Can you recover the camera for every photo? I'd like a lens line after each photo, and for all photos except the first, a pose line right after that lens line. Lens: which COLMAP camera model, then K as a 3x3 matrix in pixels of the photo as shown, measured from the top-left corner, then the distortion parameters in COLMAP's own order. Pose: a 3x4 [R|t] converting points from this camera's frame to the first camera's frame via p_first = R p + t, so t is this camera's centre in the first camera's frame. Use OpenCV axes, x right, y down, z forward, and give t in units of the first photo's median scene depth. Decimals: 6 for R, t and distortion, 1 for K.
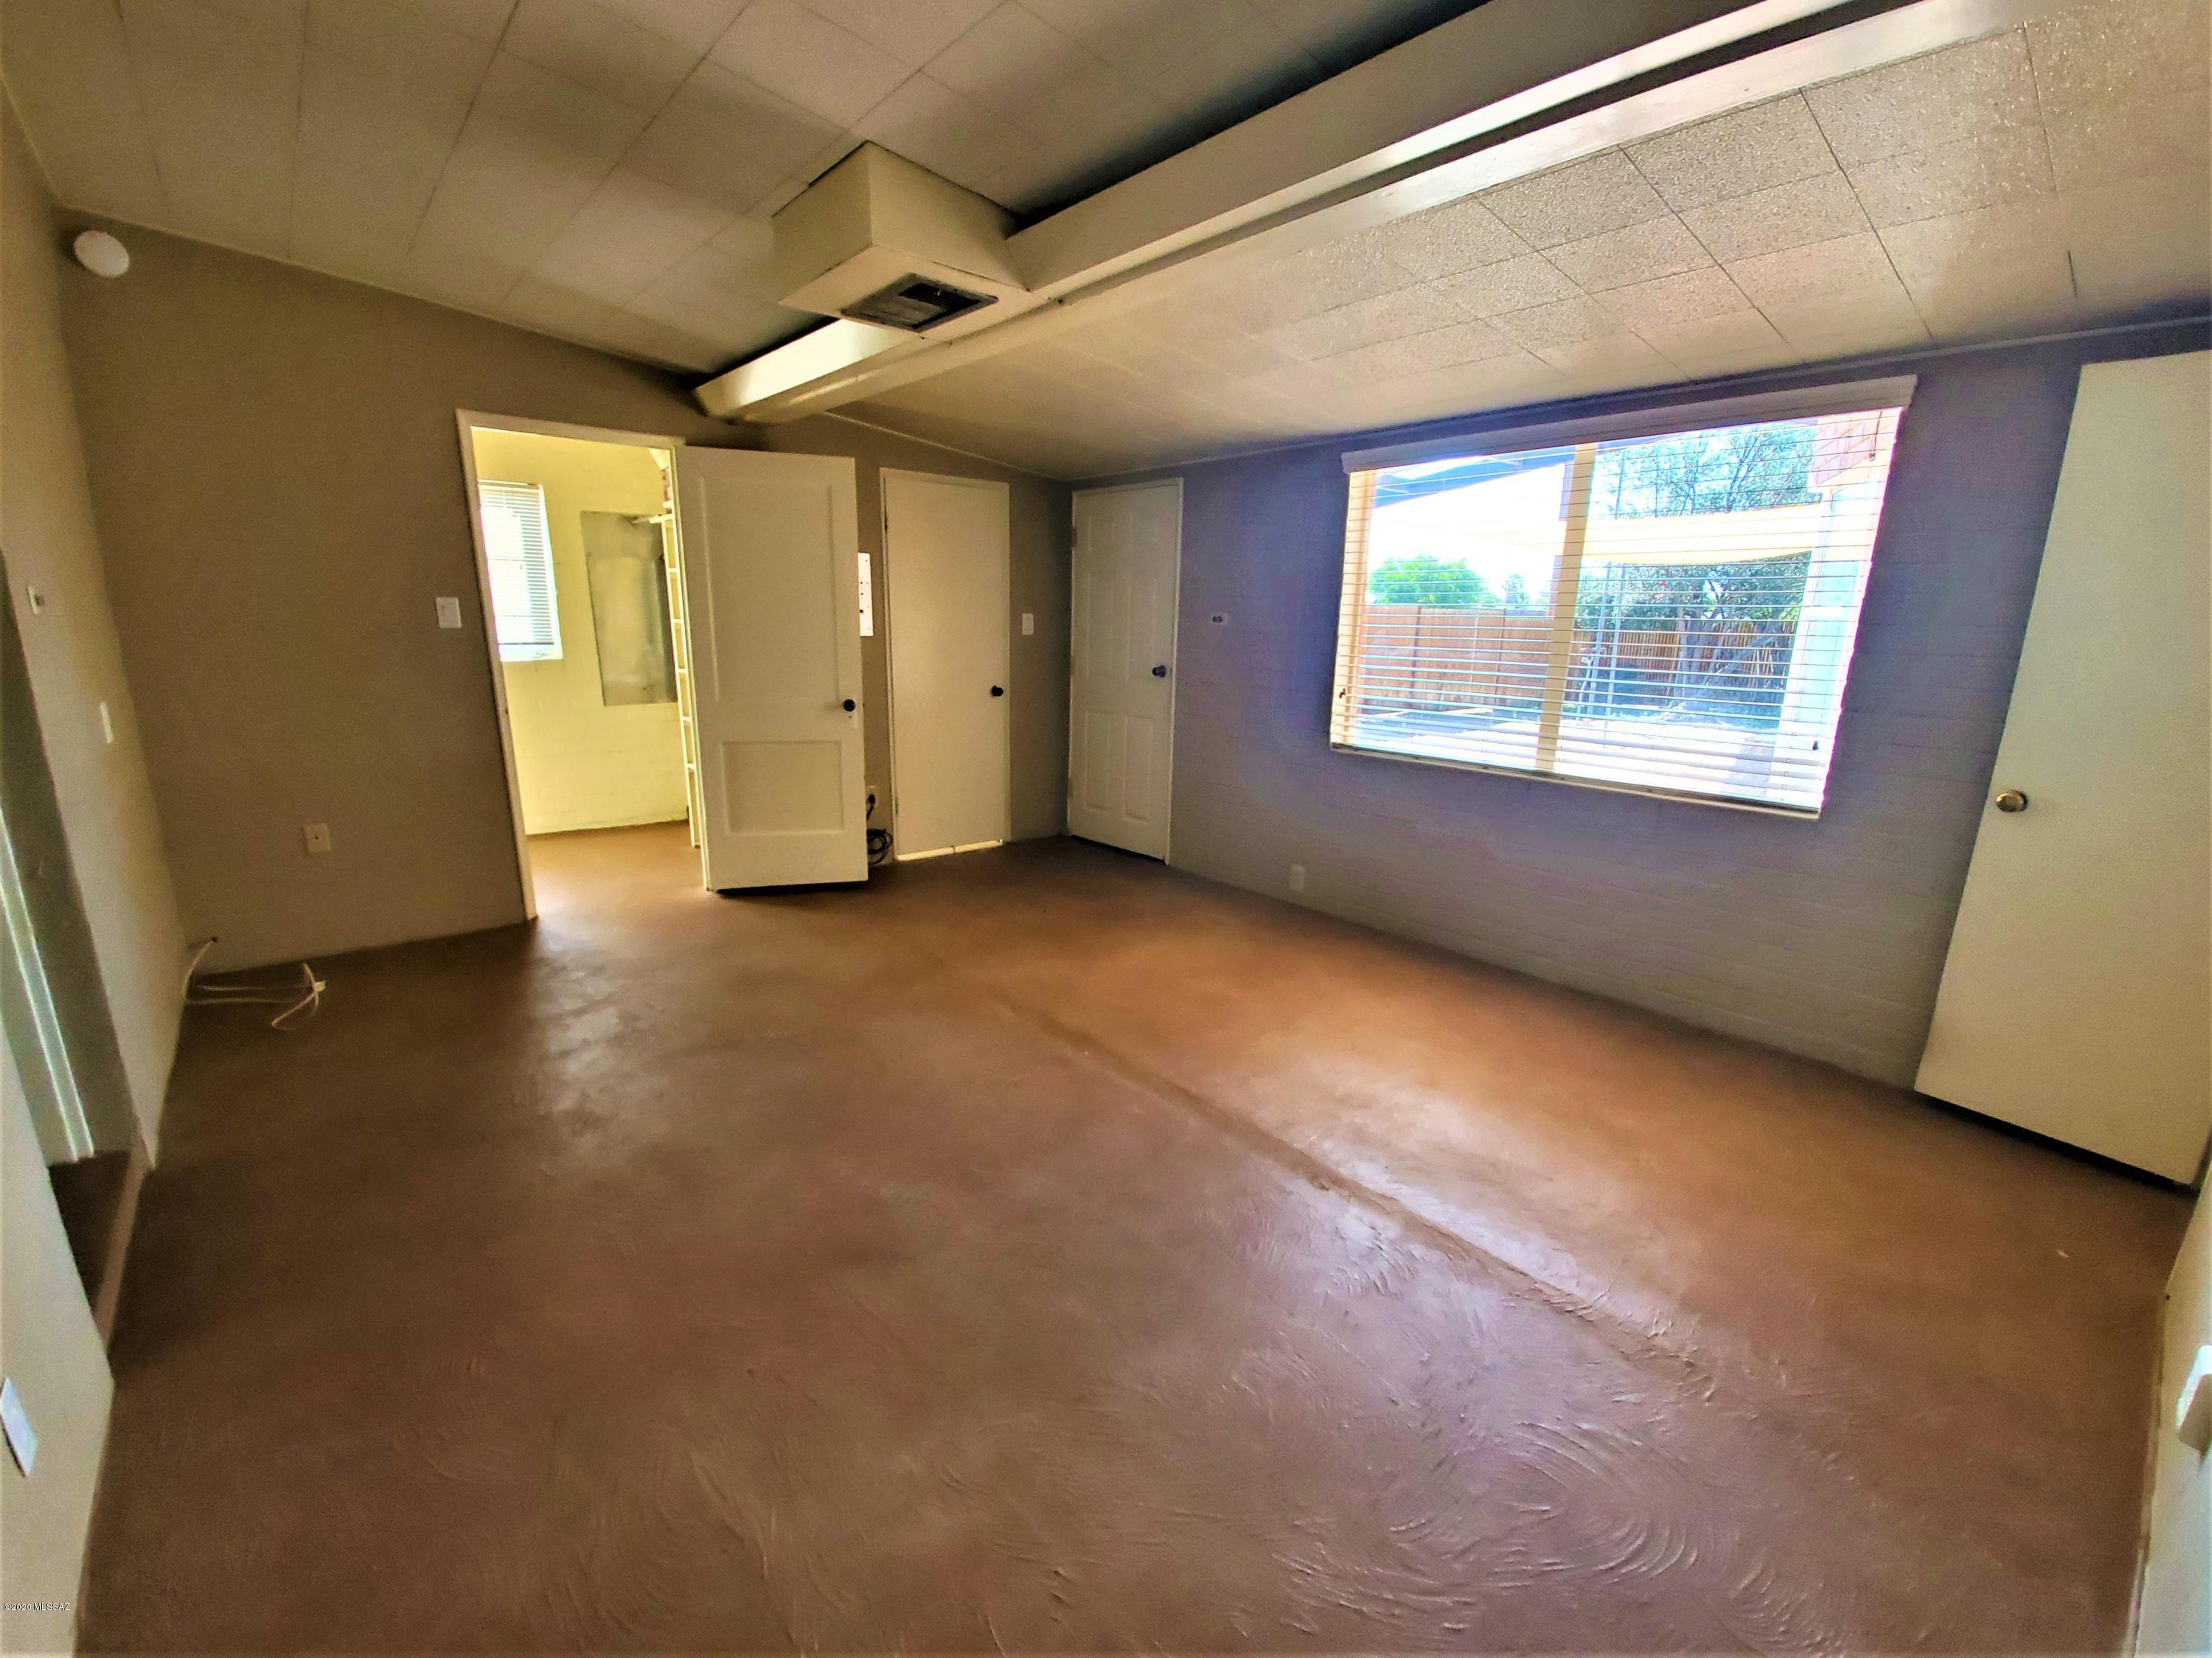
lens RADIAL K [[945.2, 0, 1102.8], [0, 945.2, 837.5], [0, 0, 1]] dist [0.000987, 0.000039]
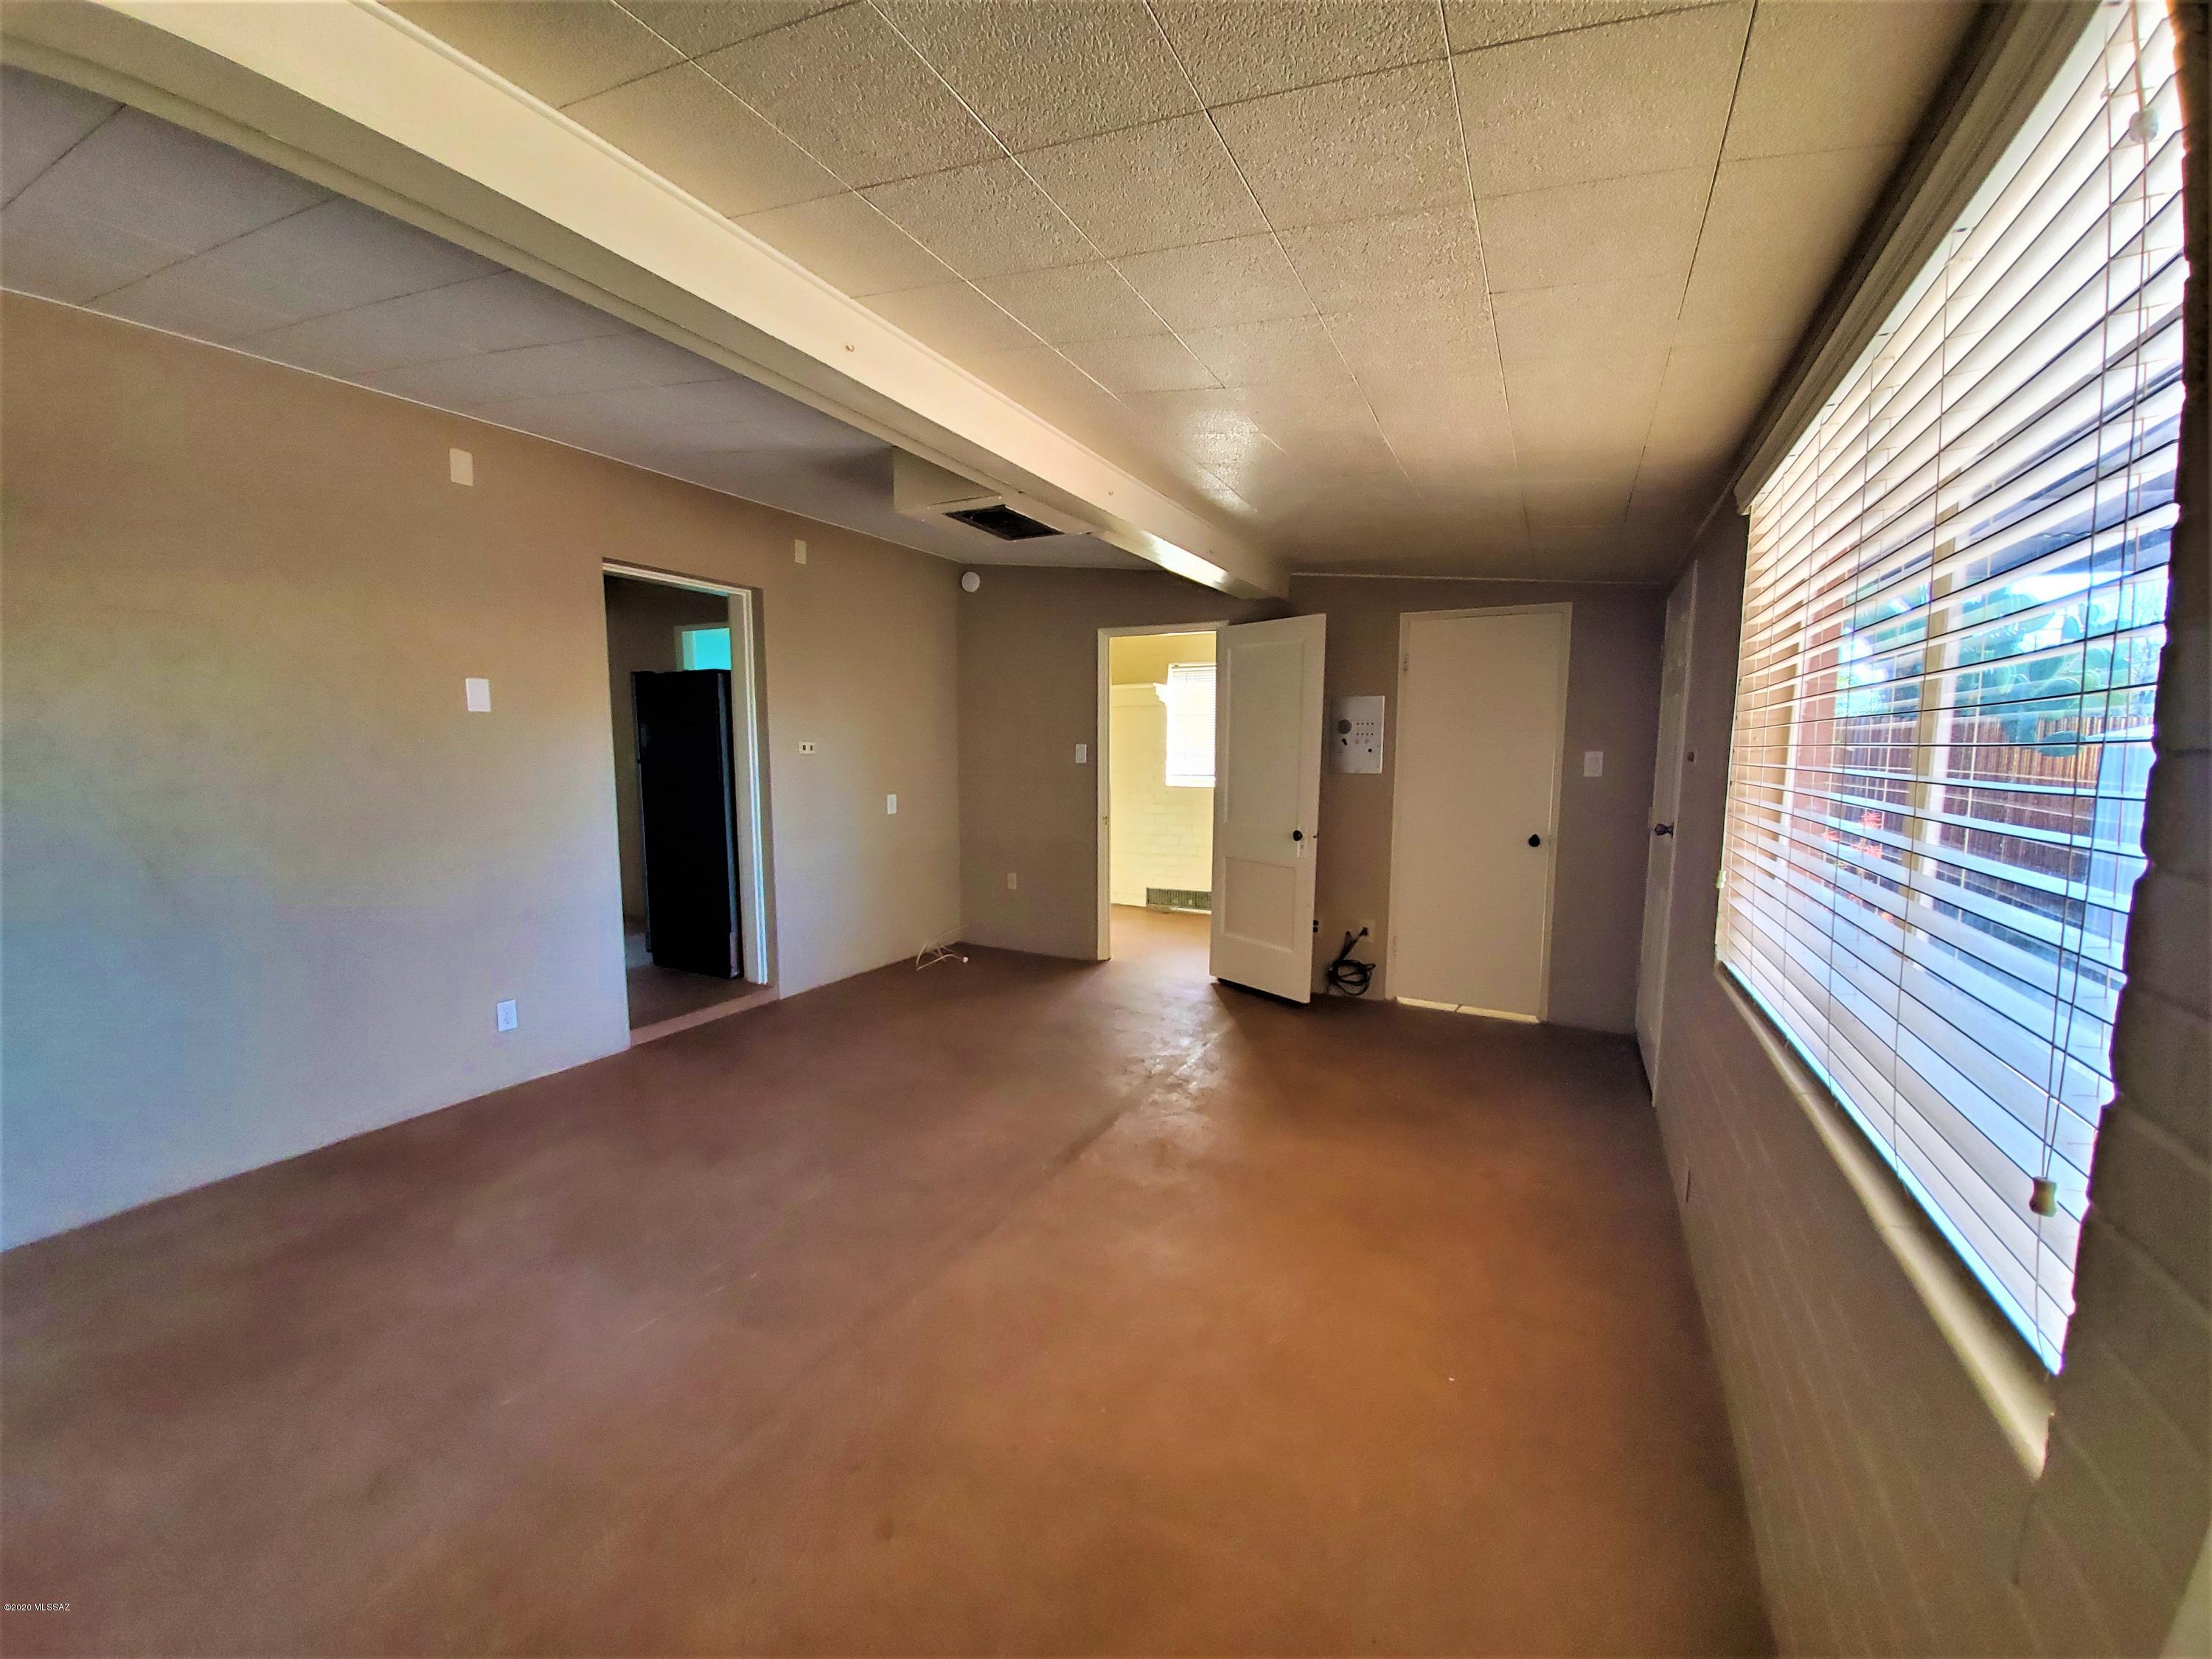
lens RADIAL K [[876.8, 0, 1107.1], [0, 876.8, 838.0], [0, 0, 1]] dist [-0.014636, -0.003420]
pose [[0.373012, 0.083111, -0.924097, 0.490167], [-0.209953, 0.977706, 0.003184, -0.081403], [0.903760, 0.192829, 0.382146, 0.360610]]
